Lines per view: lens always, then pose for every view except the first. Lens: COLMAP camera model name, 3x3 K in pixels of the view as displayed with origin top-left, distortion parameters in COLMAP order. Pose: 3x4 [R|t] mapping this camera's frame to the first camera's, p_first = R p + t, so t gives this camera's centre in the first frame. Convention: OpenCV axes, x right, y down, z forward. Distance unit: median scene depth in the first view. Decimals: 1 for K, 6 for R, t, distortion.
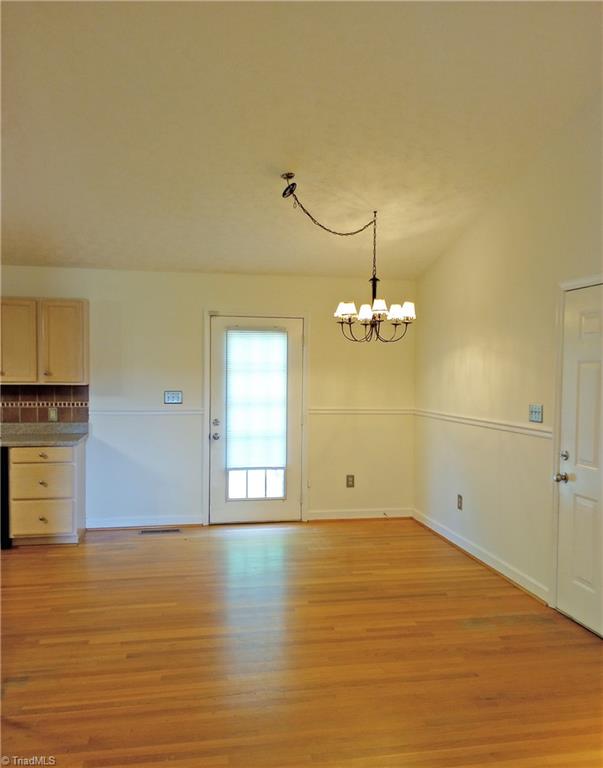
lens RADIAL K [[669.1, 0, 301.8], [0, 669.1, 384.9], [0, 0, 1]] dist [0.038033, -0.010686]
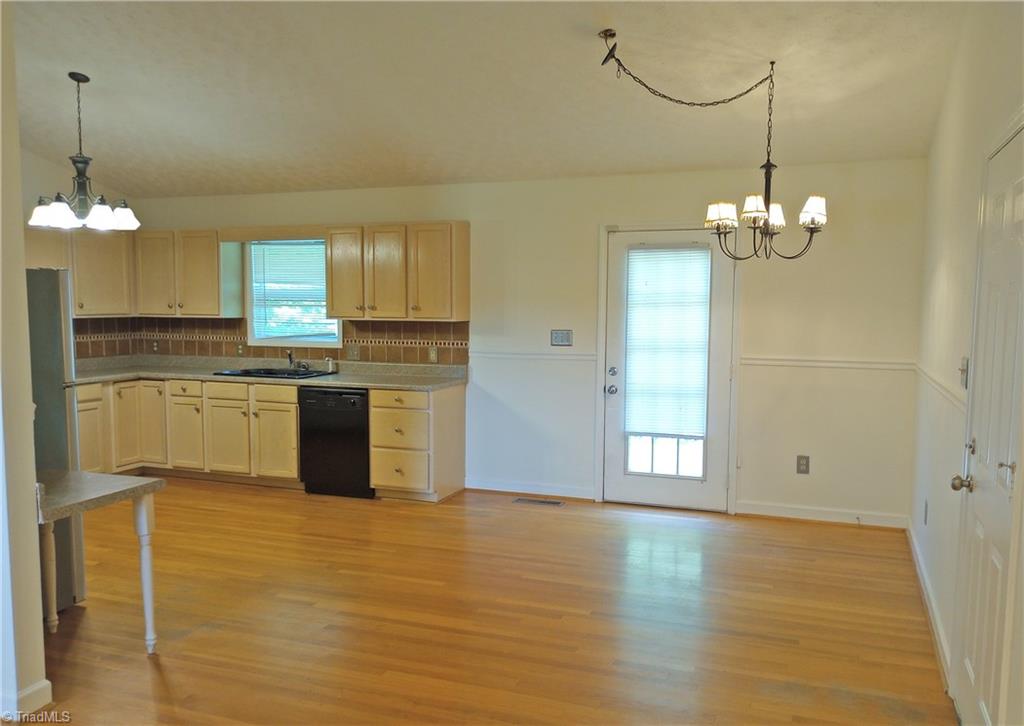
lens RADIAL K [[855.6, 0, 511.8], [0, 855.6, 367.0], [0, 0, 1]] dist [0.035462, -0.013519]
pose [[0.843770, 0.034626, -0.535587, 0.312689], [-0.008500, 0.998654, 0.051173, 0.001600], [0.536637, -0.038626, 0.842928, 0.113296]]
